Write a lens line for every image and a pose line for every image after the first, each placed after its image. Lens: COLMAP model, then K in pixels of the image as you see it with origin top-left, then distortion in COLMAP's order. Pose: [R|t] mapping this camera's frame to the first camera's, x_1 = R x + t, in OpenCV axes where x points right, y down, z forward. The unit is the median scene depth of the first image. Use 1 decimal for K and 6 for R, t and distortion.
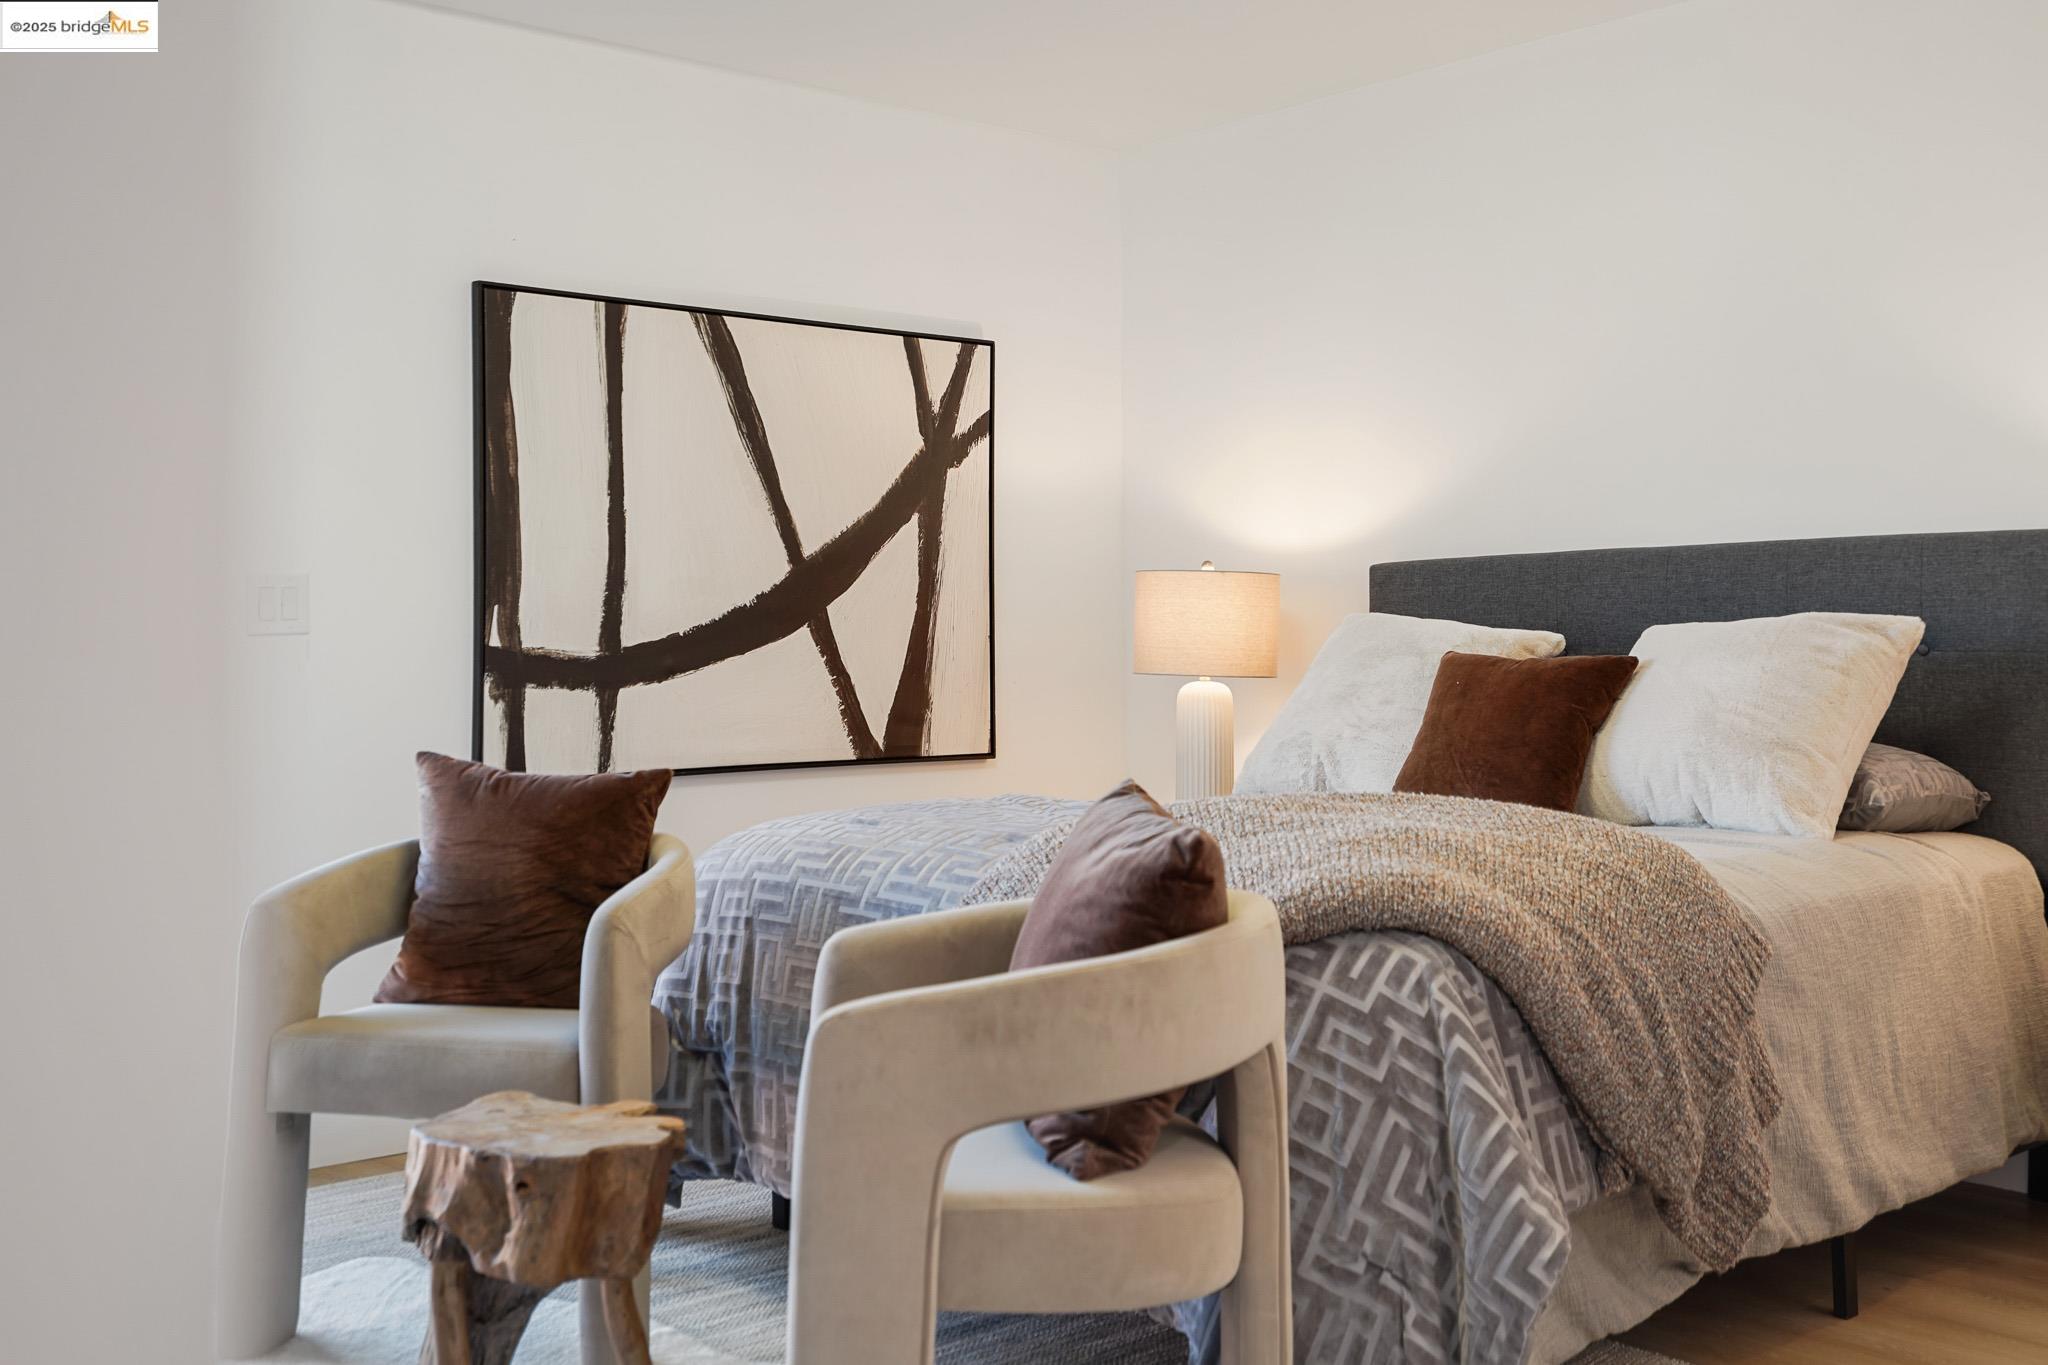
lens RADIAL K [[2055.0, 0, 1032.1], [0, 2055.0, 664.5], [0, 0, 1]] dist [0.009604, 0.000000]
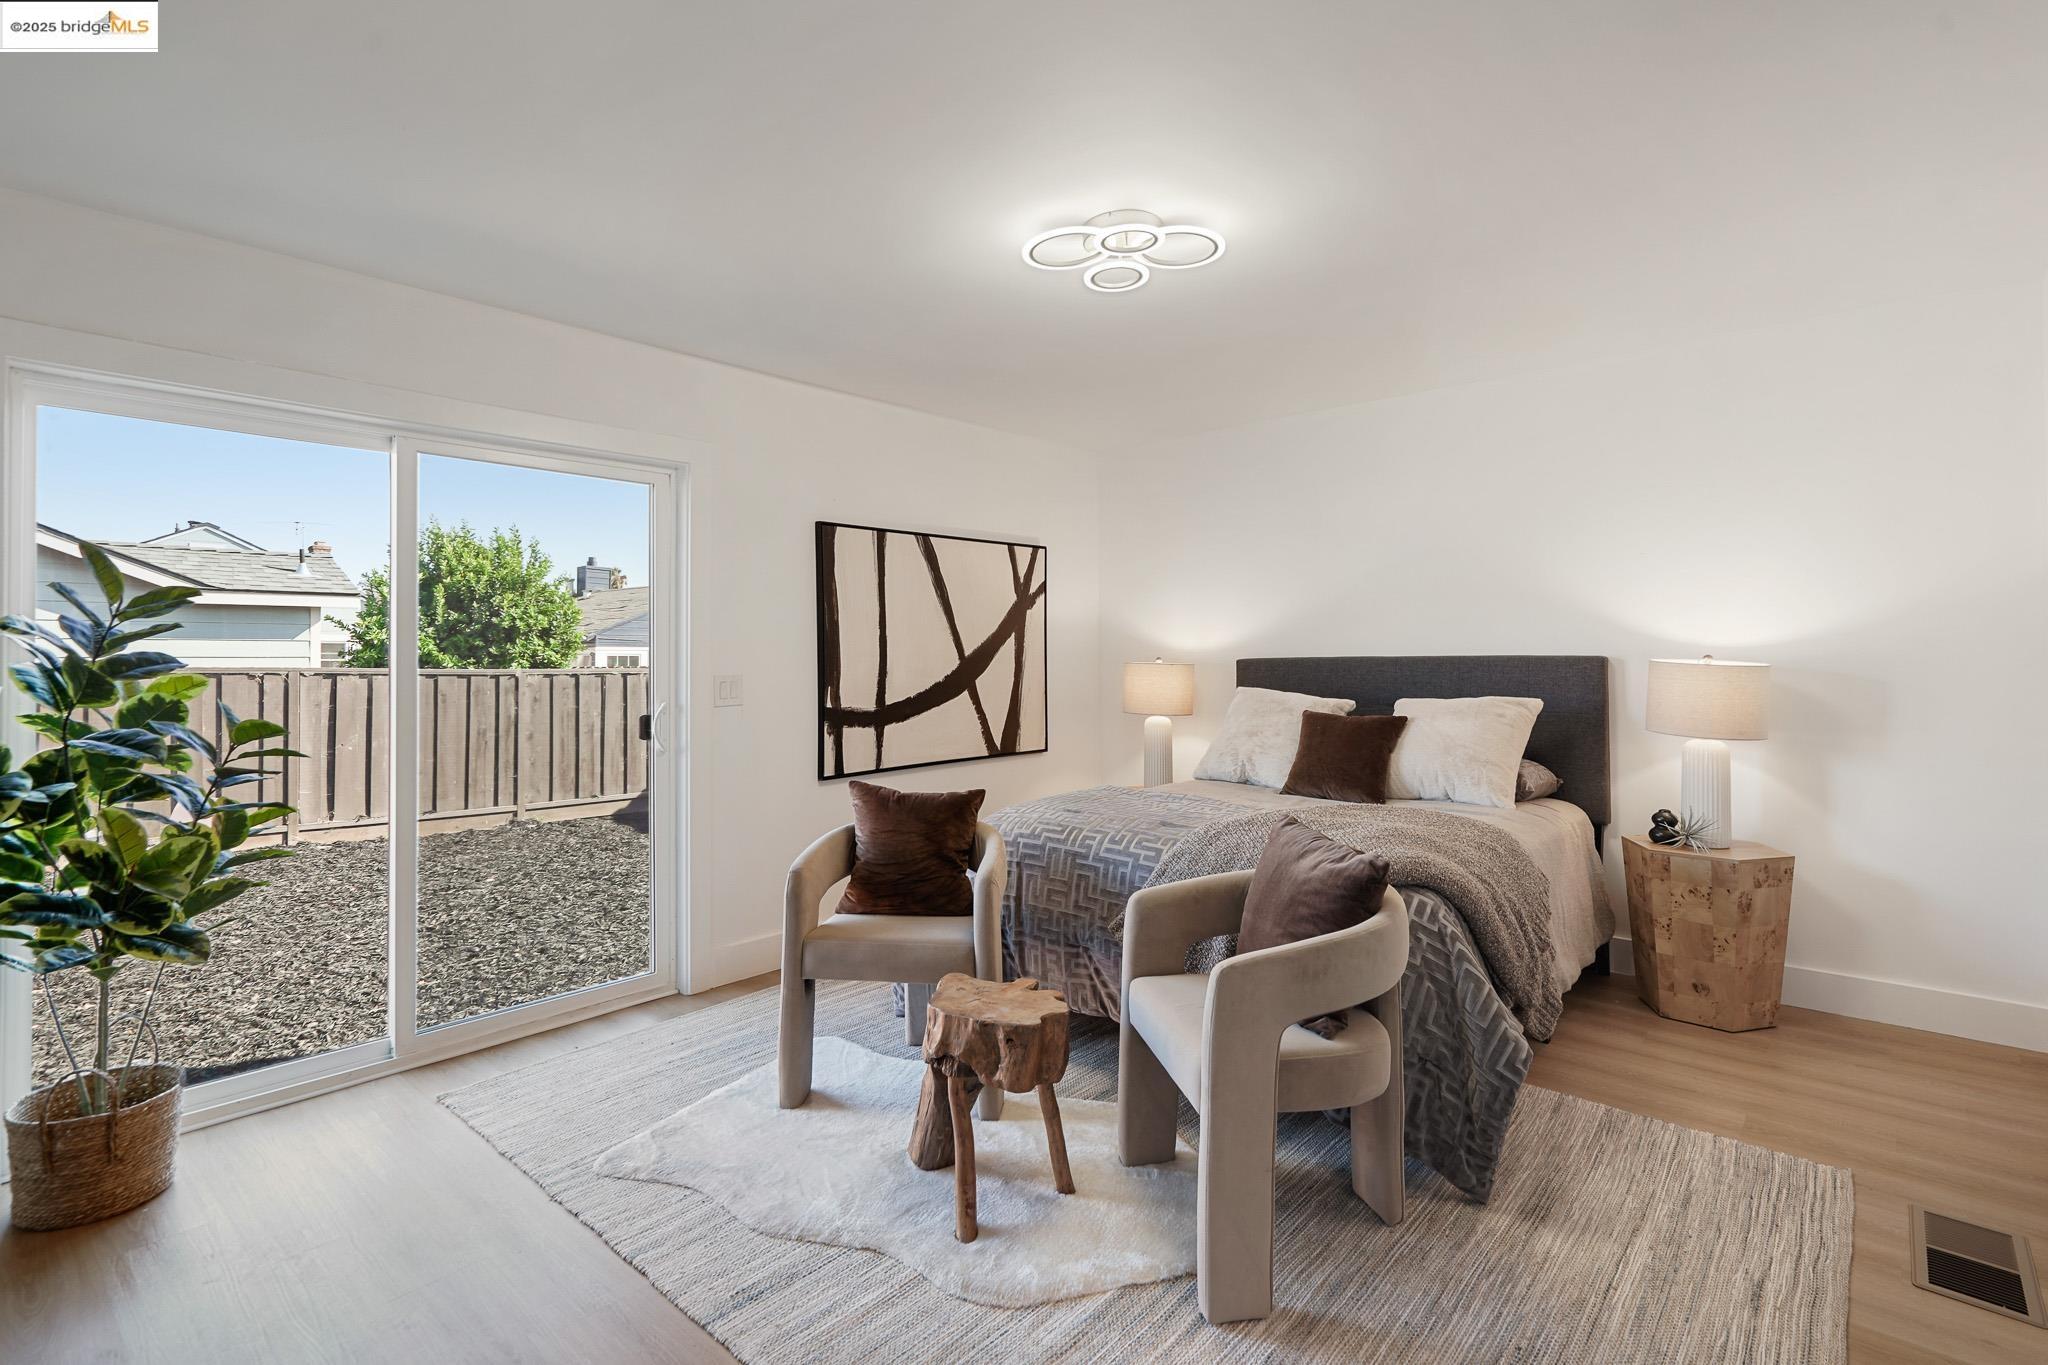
lens RADIAL K [[961.0, 0, 1016.3], [0, 961.0, 689.5], [0, 0, 1]] dist [0.004469, -0.006107]
pose [[0.994634, -0.003197, 0.103410, -0.209111], [0.000257, 0.999596, 0.028437, -0.061342], [-0.103459, -0.028258, 0.994232, 0.076096]]
